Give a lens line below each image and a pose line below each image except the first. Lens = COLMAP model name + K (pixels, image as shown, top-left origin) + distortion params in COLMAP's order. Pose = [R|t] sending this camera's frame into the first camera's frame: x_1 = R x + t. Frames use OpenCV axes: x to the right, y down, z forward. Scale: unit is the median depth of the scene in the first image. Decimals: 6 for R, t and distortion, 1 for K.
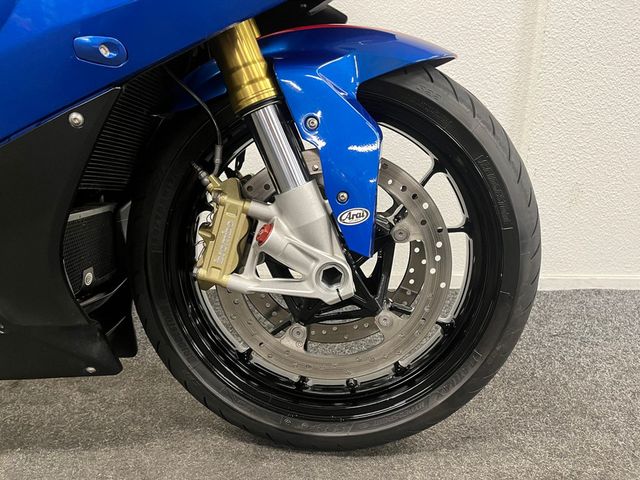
lens RADIAL K [[480.9, 0, 318.0], [0, 480.9, 239.2], [0, 0, 1]] dist [0.039459, -0.033858]
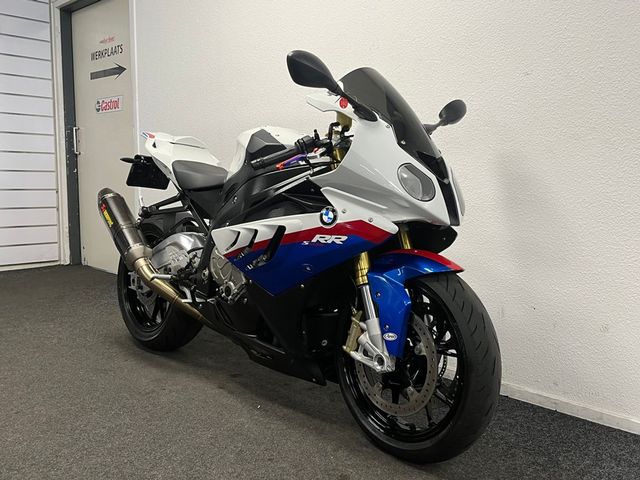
lens RADIAL K [[591.8, 0, 320.3], [0, 591.8, 239.3], [0, 0, 1]] dist [0.050258, 0.000000]
pose [[0.661018, 0.069956, -0.747102, 1.871453], [-0.190578, 0.978649, -0.076983, -0.212498], [0.725765, 0.193268, 0.660237, -1.162116]]
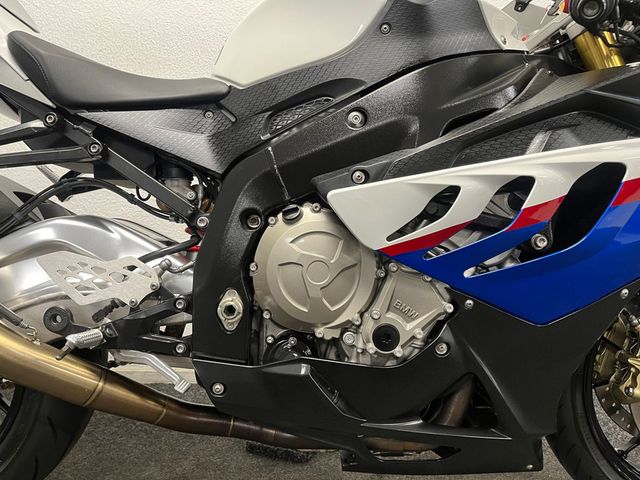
lens RADIAL K [[480.9, 0, 322.4], [0, 480.9, 242.5], [0, 0, 1]] dist [0.039459, -0.033858]
pose [[0.999080, 0.002419, -0.042827, -1.056355], [-0.008641, 0.989292, -0.145692, -0.137580], [0.042015, 0.145928, 0.988403, -0.413665]]
